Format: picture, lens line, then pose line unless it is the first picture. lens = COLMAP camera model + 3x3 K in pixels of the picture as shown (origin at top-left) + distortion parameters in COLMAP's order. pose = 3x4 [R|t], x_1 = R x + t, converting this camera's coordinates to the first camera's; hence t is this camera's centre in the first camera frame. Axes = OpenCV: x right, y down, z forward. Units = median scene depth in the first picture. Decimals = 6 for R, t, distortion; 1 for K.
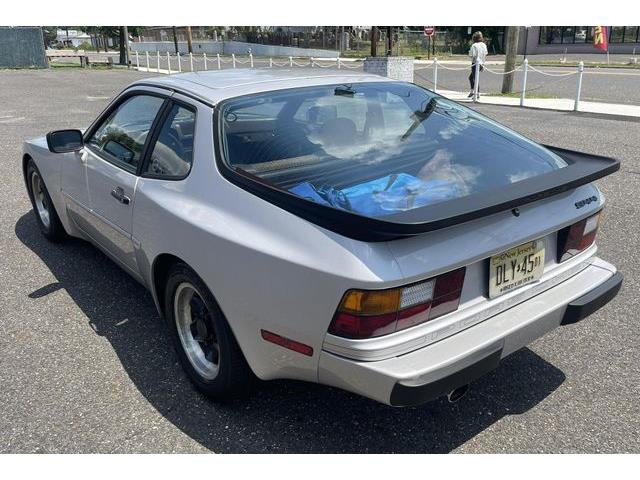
lens RADIAL K [[521.1, 0, 313.6], [0, 521.1, 241.4], [0, 0, 1]] dist [0.017161, 0.000533]
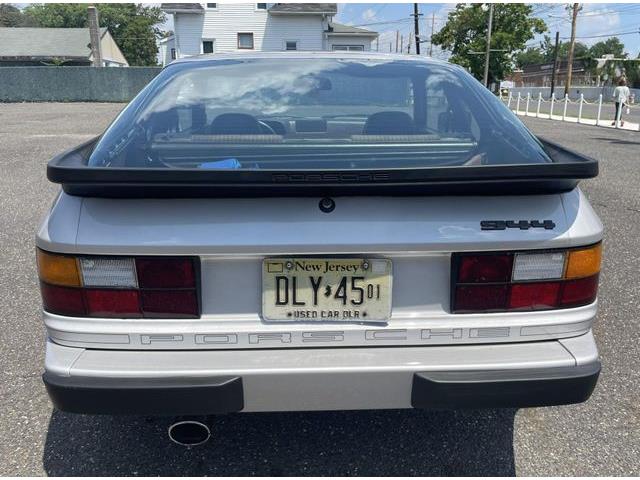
lens RADIAL K [[519.0, 0, 323.6], [0, 519.0, 237.0], [0, 0, 1]] dist [0.040401, -0.027135]
pose [[0.830557, 0.162481, -0.532706, 0.729105], [-0.209348, 0.977432, -0.028274, 0.002904], [0.516090, 0.135005, 0.845828, 0.422293]]
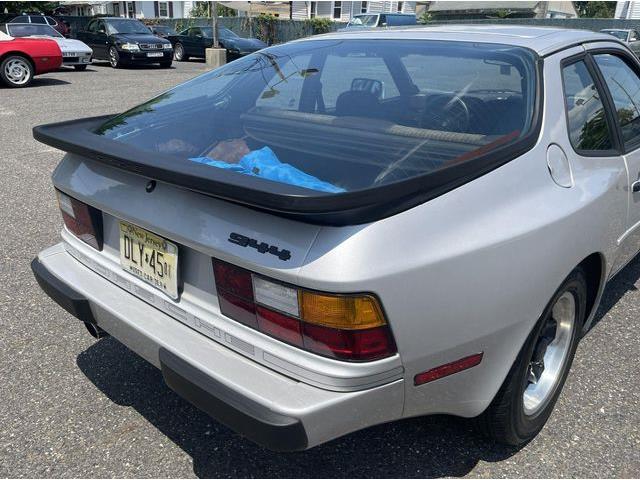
lens RADIAL K [[519.0, 0, 306.9], [0, 519.0, 249.4], [0, 0, 1]] dist [0.040401, -0.027135]
pose [[0.202360, 0.376543, -0.904028, 1.156328], [-0.364281, 0.885827, 0.287420, -0.279387], [0.909038, 0.271158, 0.316423, 0.963682]]
